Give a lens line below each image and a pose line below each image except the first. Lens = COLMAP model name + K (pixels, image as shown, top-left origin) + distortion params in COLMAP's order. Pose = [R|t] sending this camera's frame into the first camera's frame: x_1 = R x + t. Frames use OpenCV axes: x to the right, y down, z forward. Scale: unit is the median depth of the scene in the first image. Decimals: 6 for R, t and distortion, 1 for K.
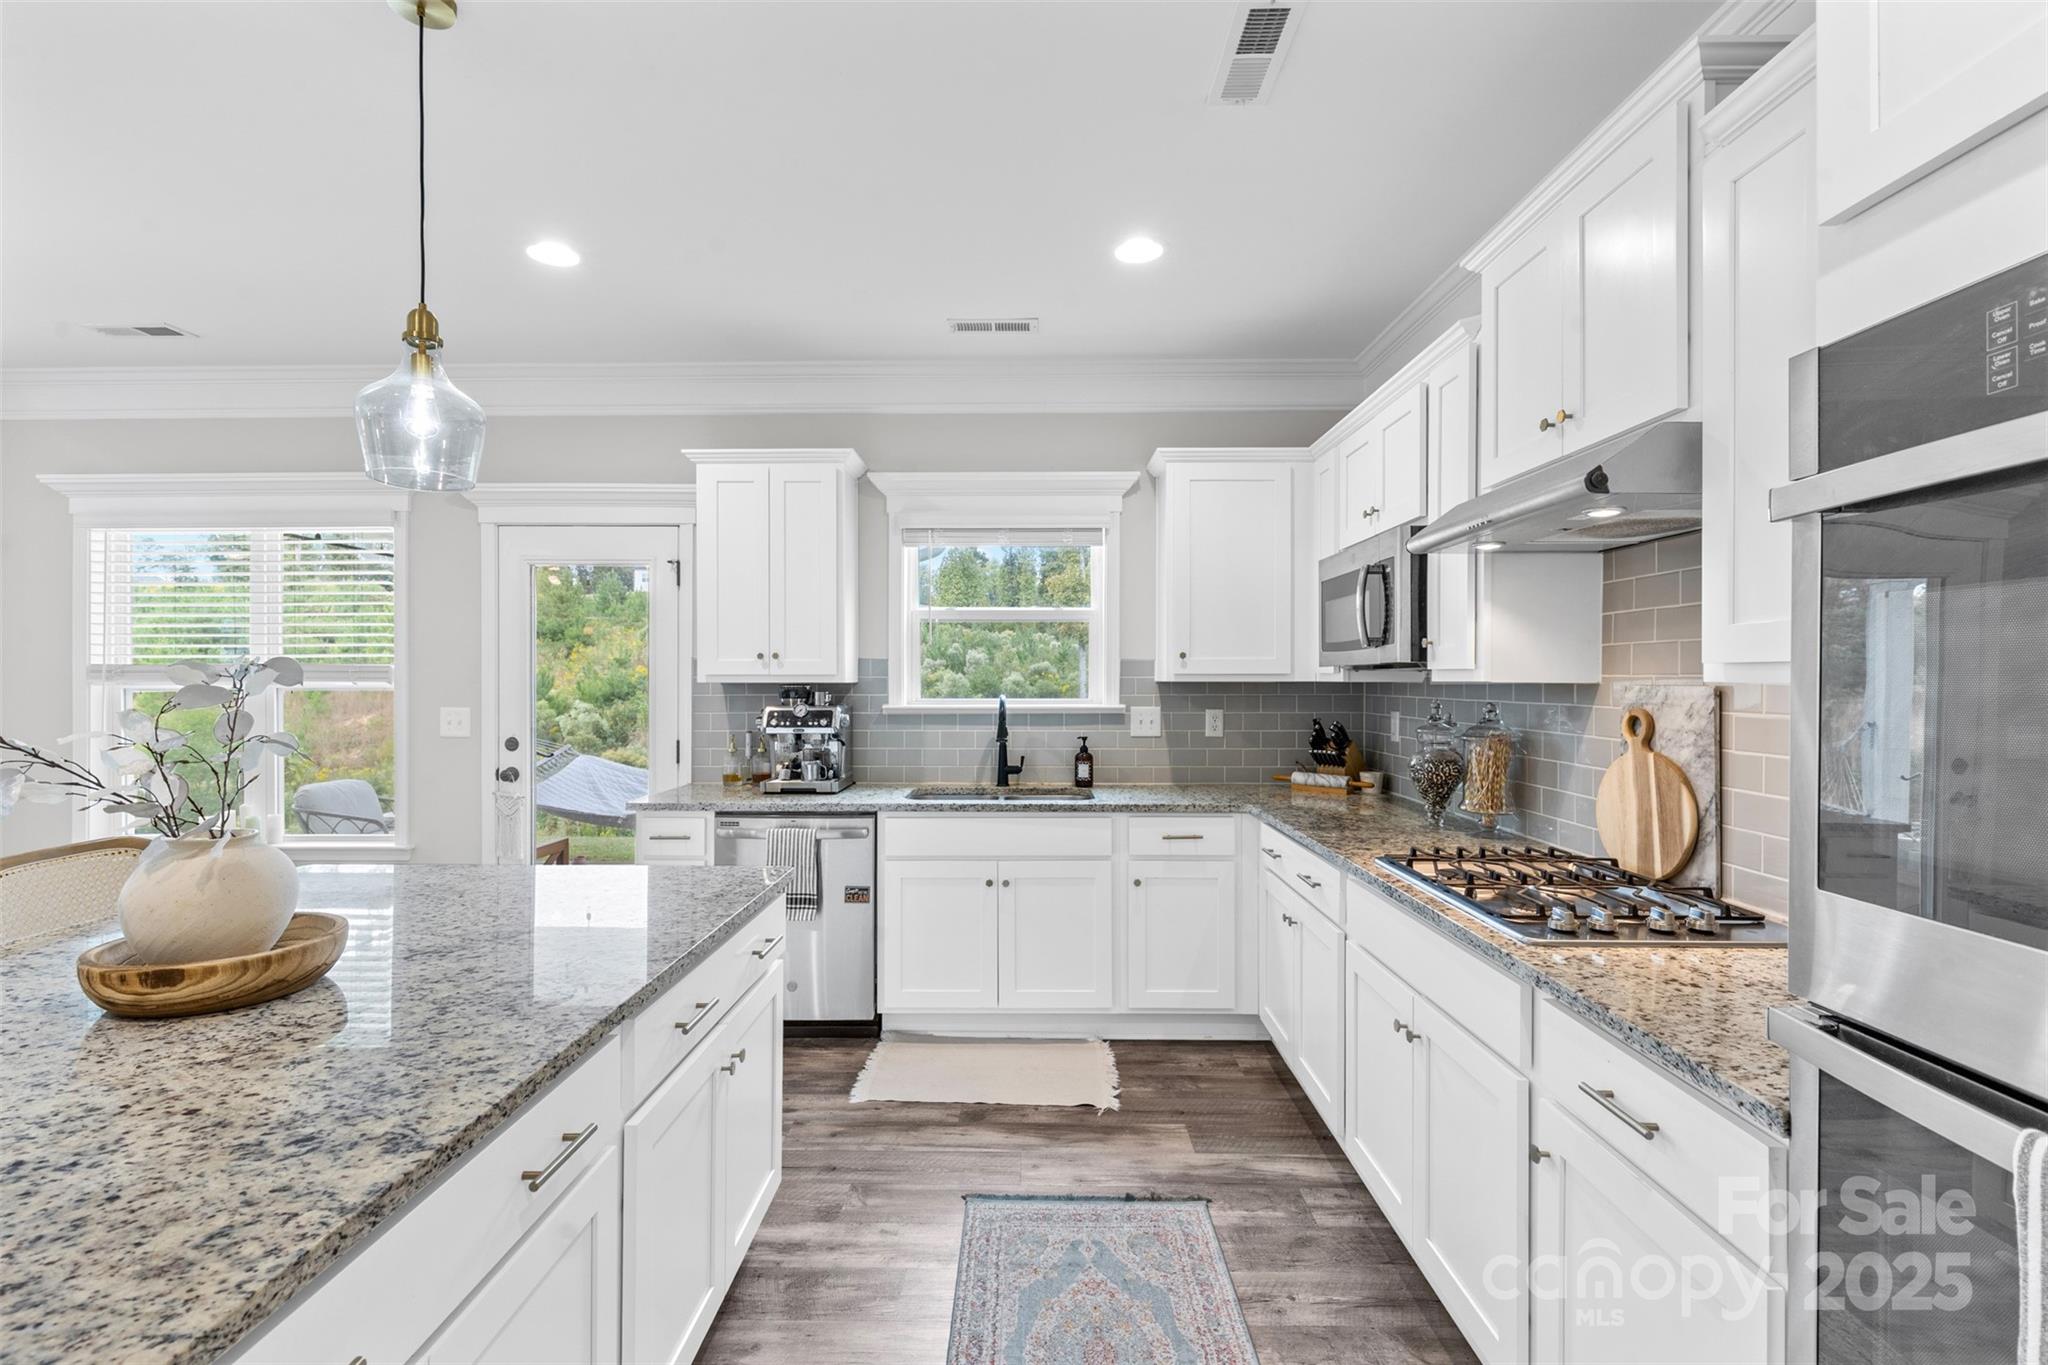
lens RADIAL K [[924.9, 0, 1020.5], [0, 924.9, 676.4], [0, 0, 1]] dist [0.011208, -0.003436]
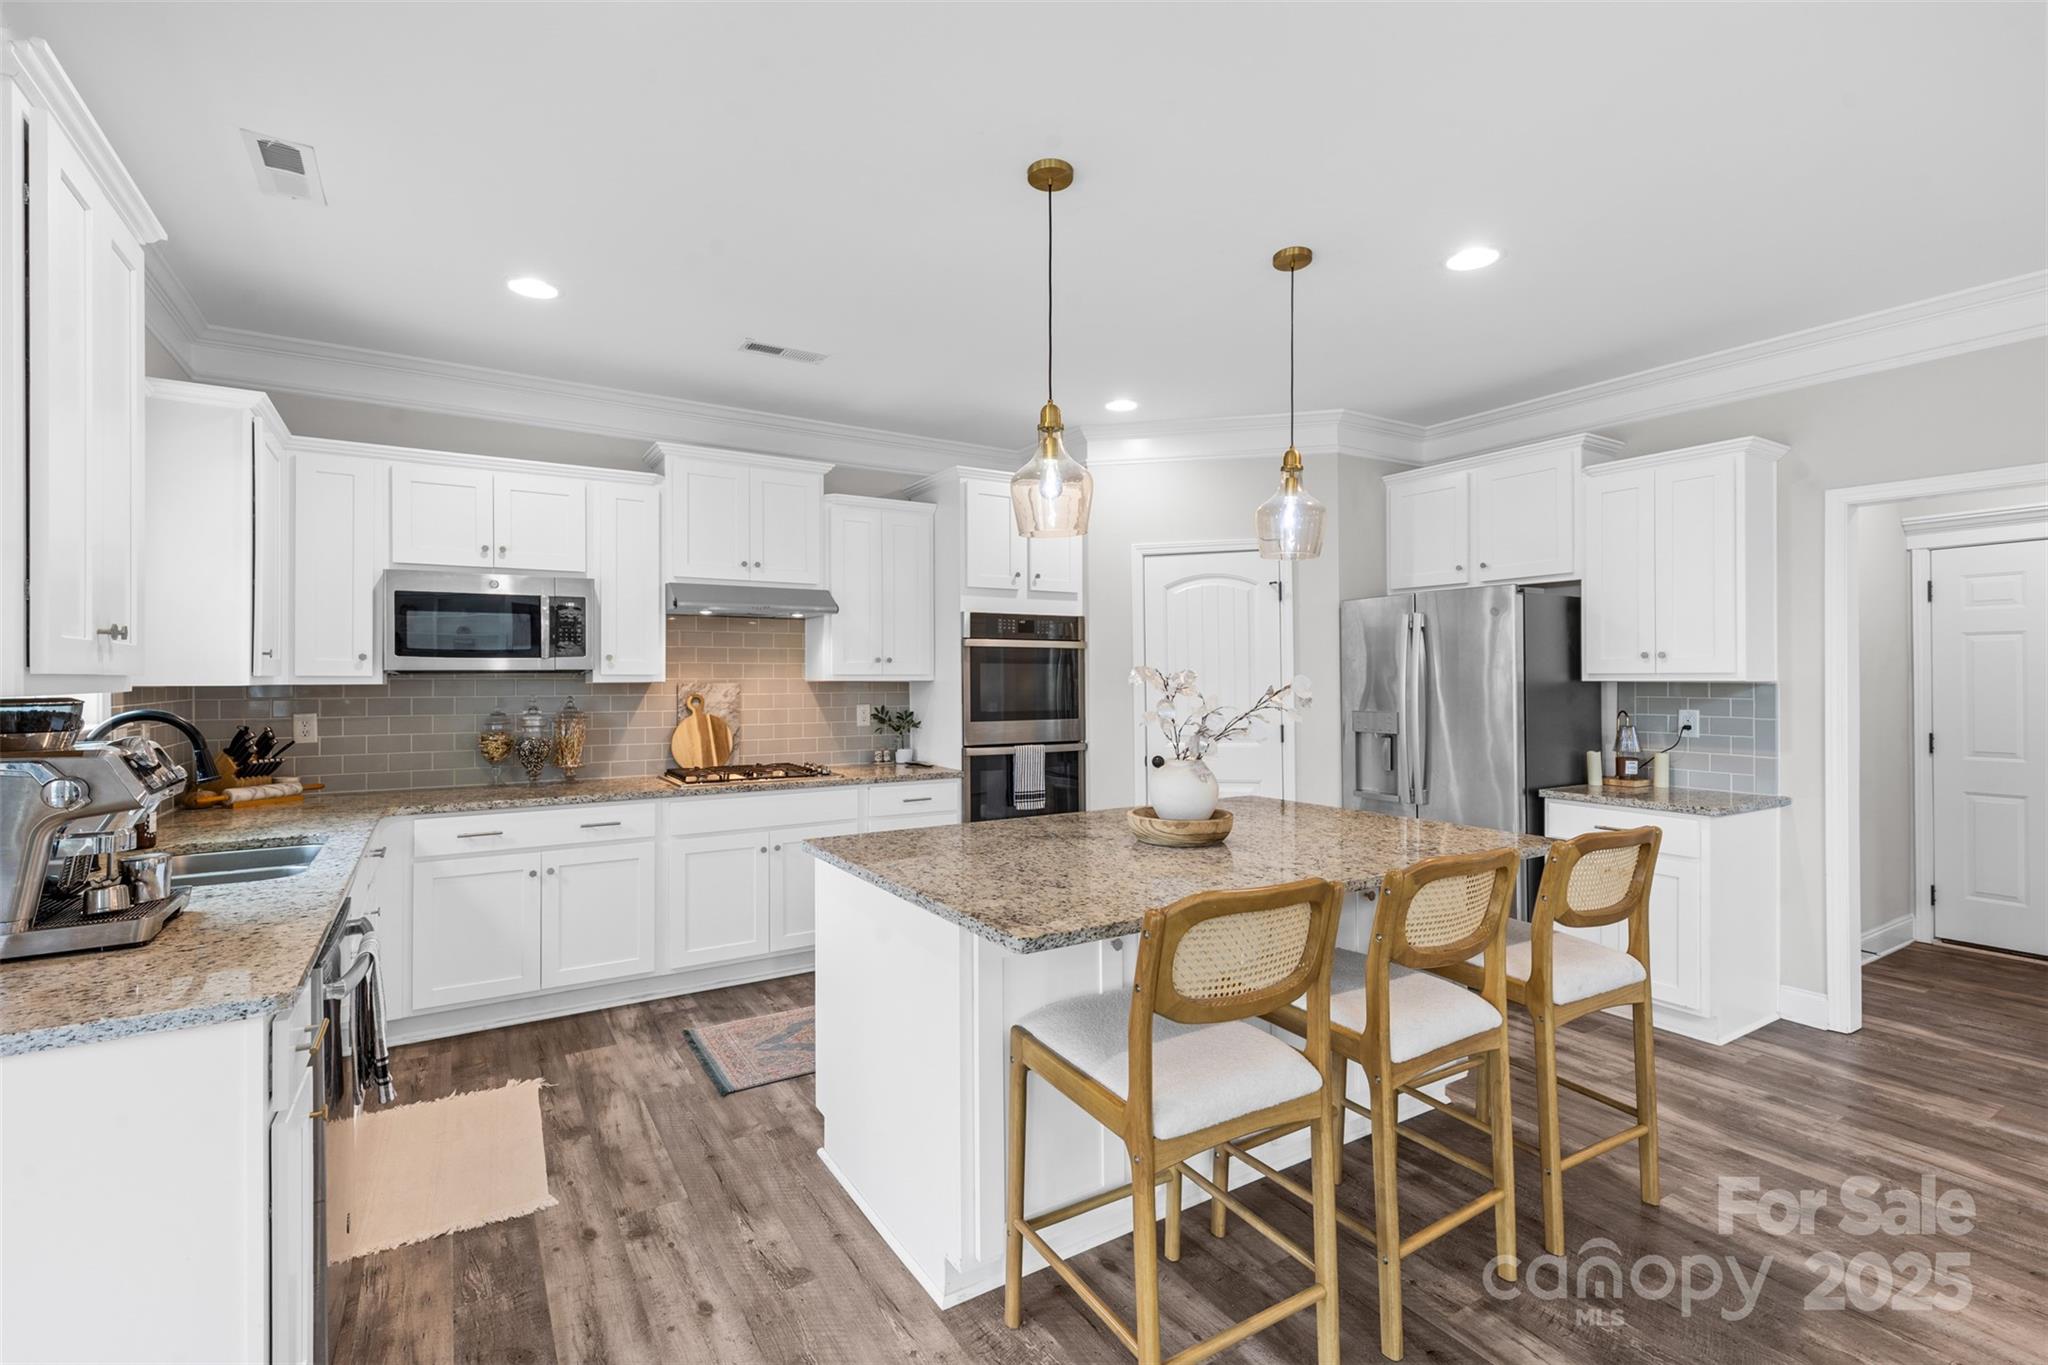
lens RADIAL K [[924.9, 0, 1022.7], [0, 924.9, 677.5], [0, 0, 1]] dist [0.011208, -0.003436]
pose [[-0.542600, 0.001932, 0.839989, -1.318207], [0.003054, 0.999995, -0.000327, 0.000150], [-0.839986, 0.002388, -0.542603, 1.328602]]
